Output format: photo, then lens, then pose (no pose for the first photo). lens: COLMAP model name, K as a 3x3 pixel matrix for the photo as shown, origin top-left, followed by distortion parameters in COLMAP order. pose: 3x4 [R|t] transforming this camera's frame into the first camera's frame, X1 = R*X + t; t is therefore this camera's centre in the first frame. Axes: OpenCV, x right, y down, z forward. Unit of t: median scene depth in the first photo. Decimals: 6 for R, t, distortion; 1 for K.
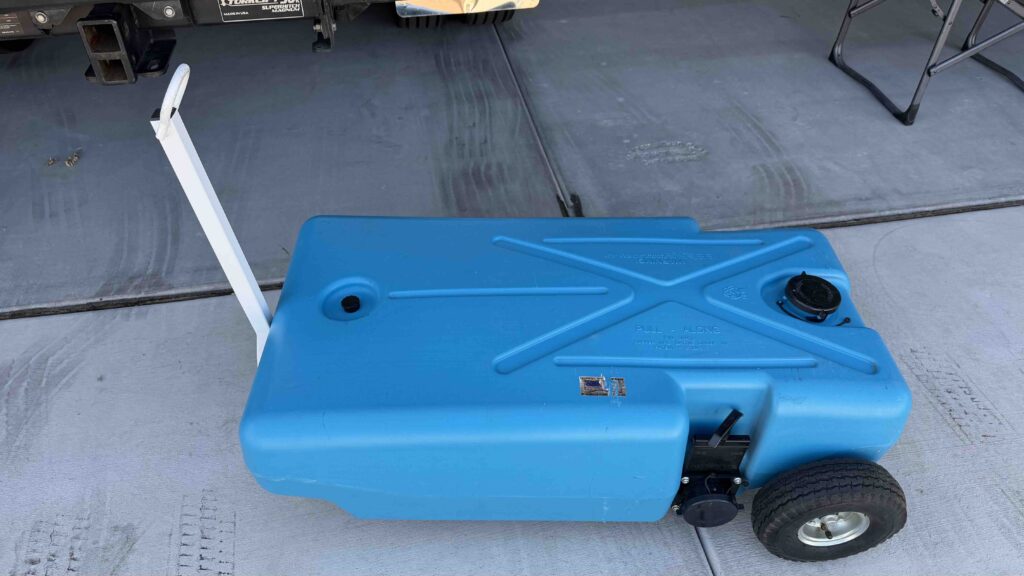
lens RADIAL K [[715.4, 0, 486.0], [0, 715.4, 291.8], [0, 0, 1]] dist [0.058453, -0.075831]
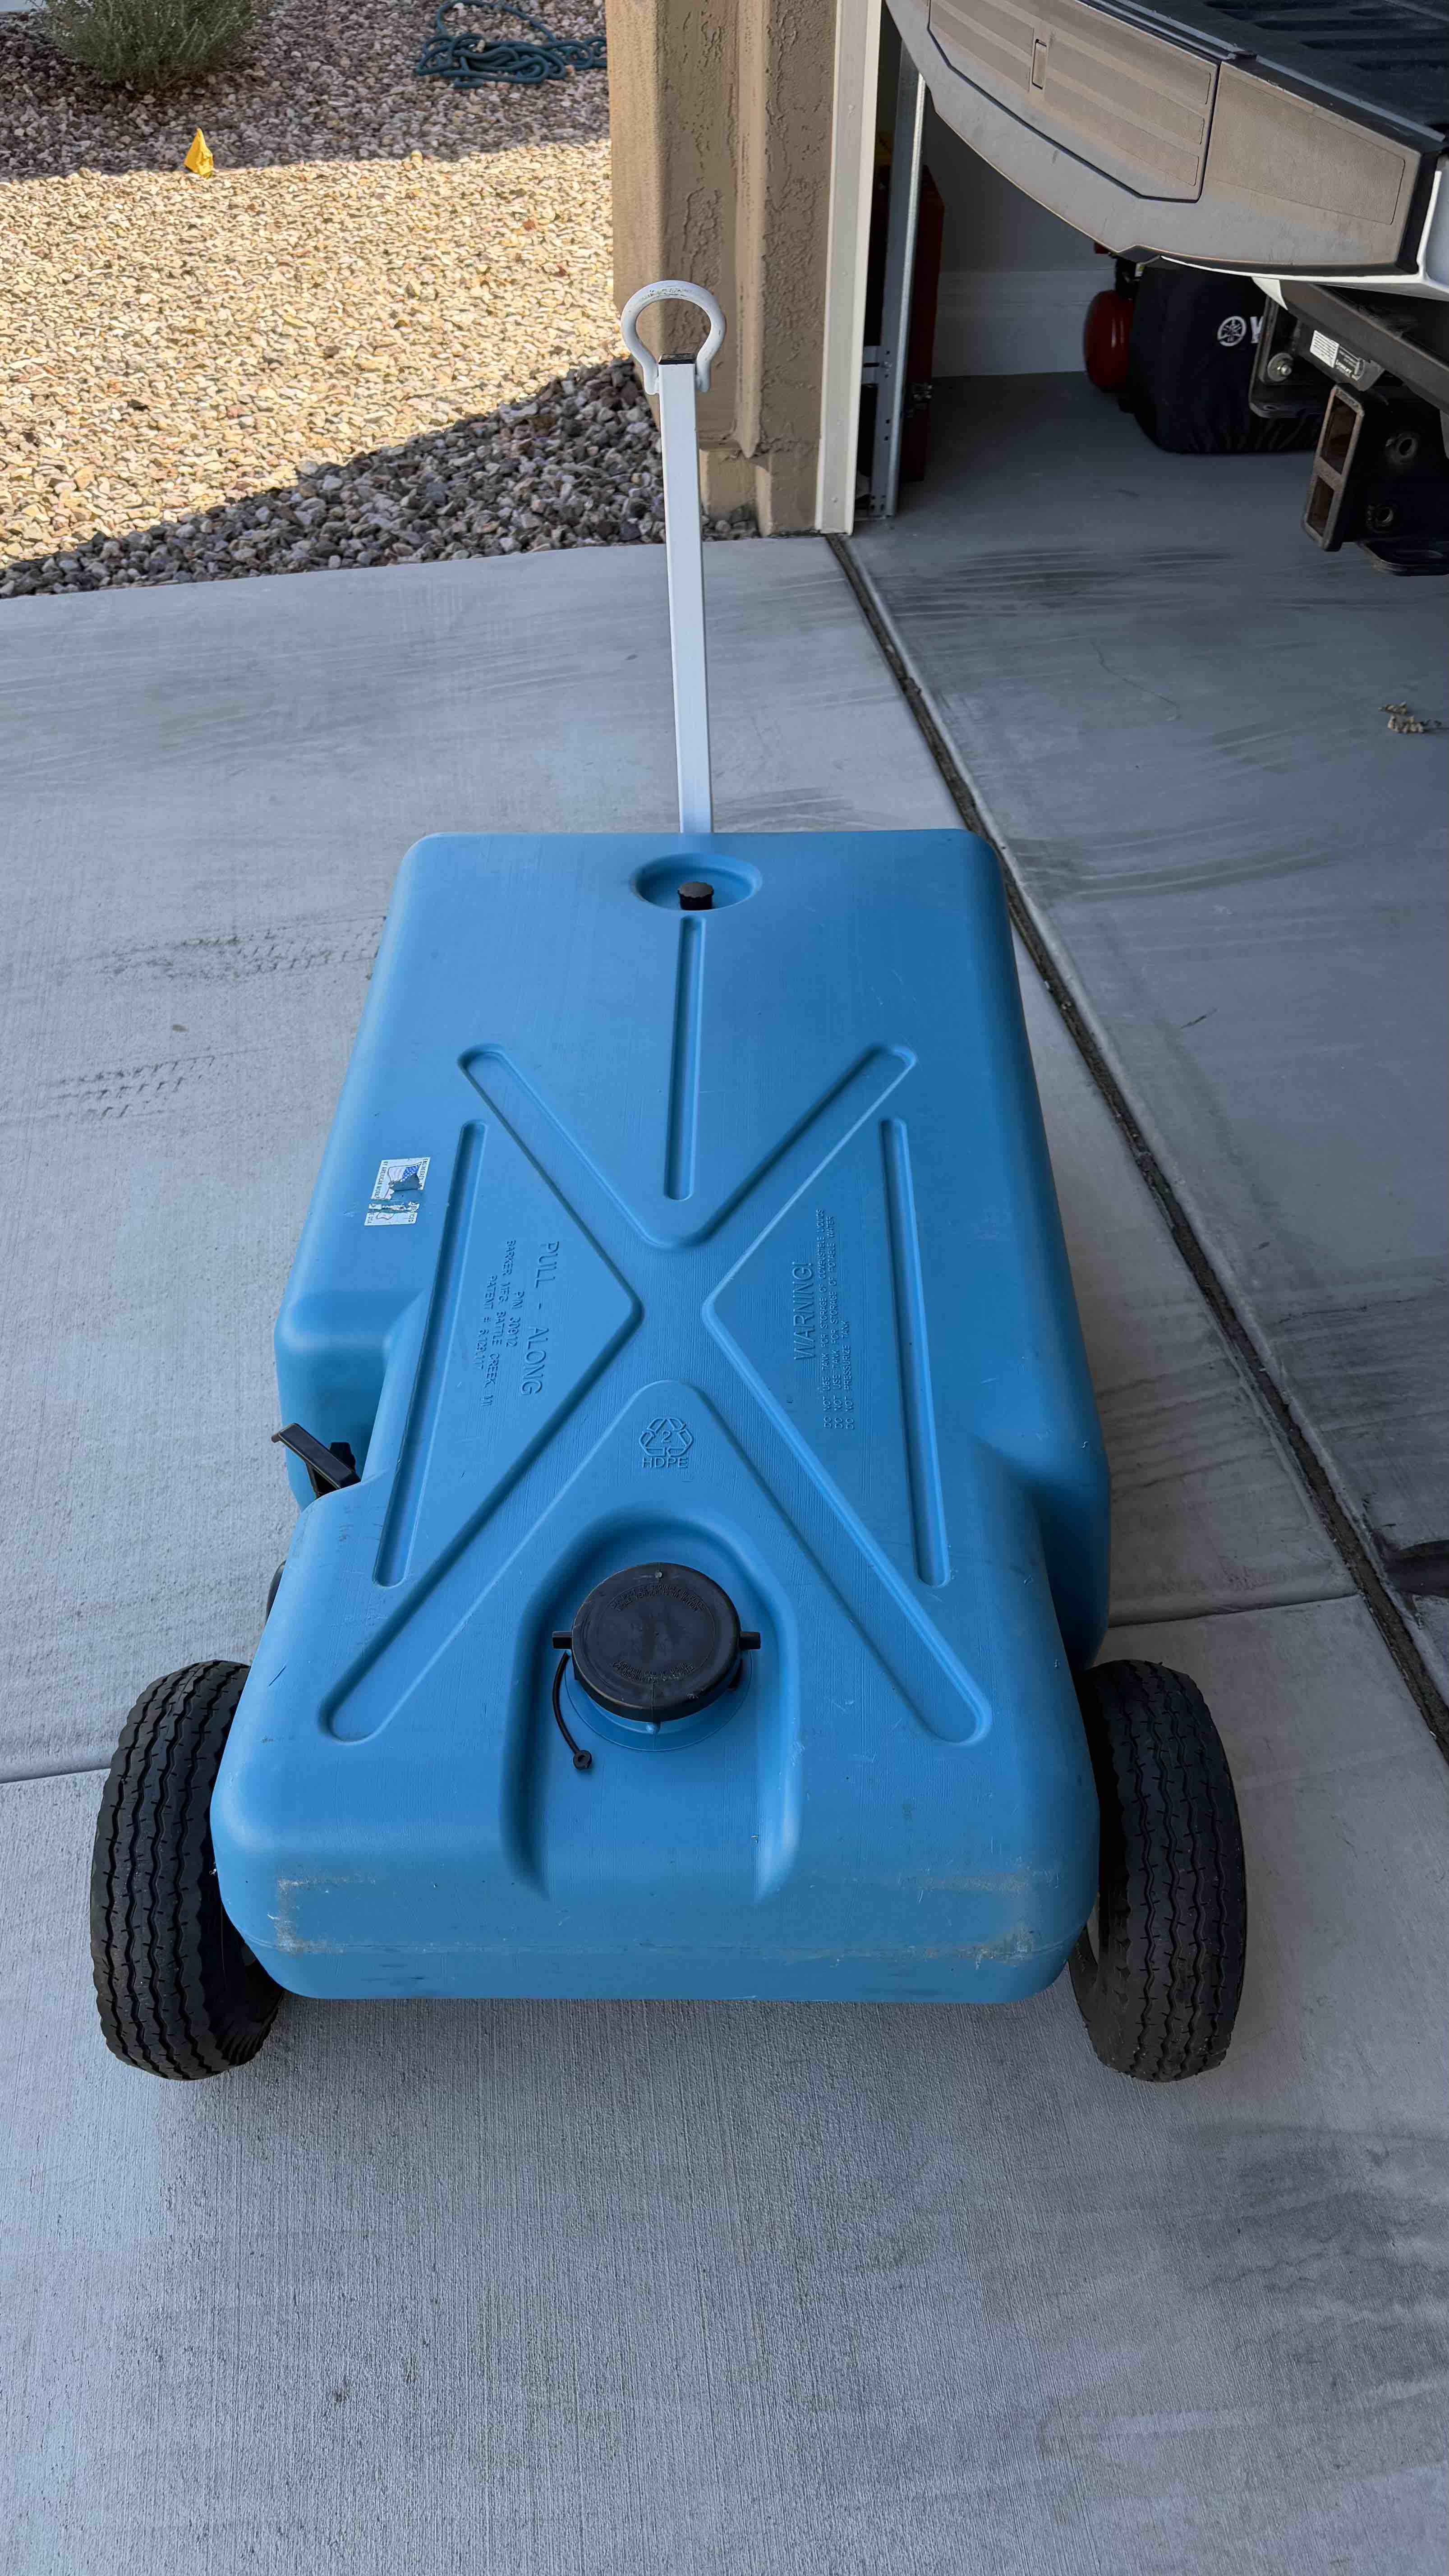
lens RADIAL K [[1799.8, 0, 700.8], [0, 1799.8, 1241.2], [0, 0, 1]] dist [0.058453, -0.075831]
pose [[-0.025323, 0.660099, -0.750752, 0.639722], [-0.668051, 0.547507, 0.503929, -0.342620], [0.743685, 0.514301, 0.427115, 0.409335]]
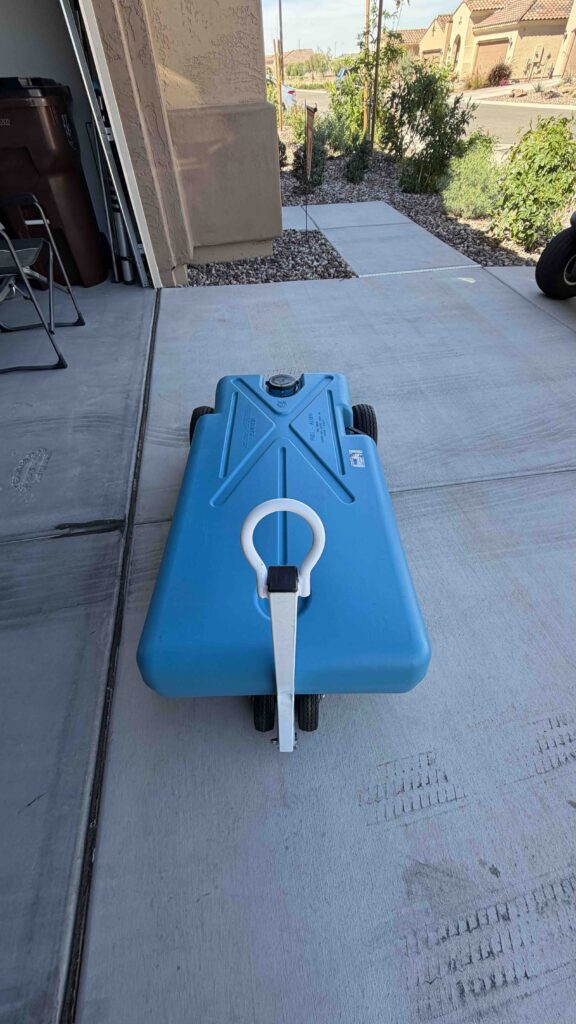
lens RADIAL K [[416.7, 0, 288.0], [0, 416.7, 512.0], [0, 0, 1]] dist [0.000054, -0.000394]
pose [[-0.003117, -0.730258, 0.683164, -0.381501], [0.698867, 0.487043, 0.523807, -0.275252], [-0.715245, 0.479074, 0.508835, 0.409378]]
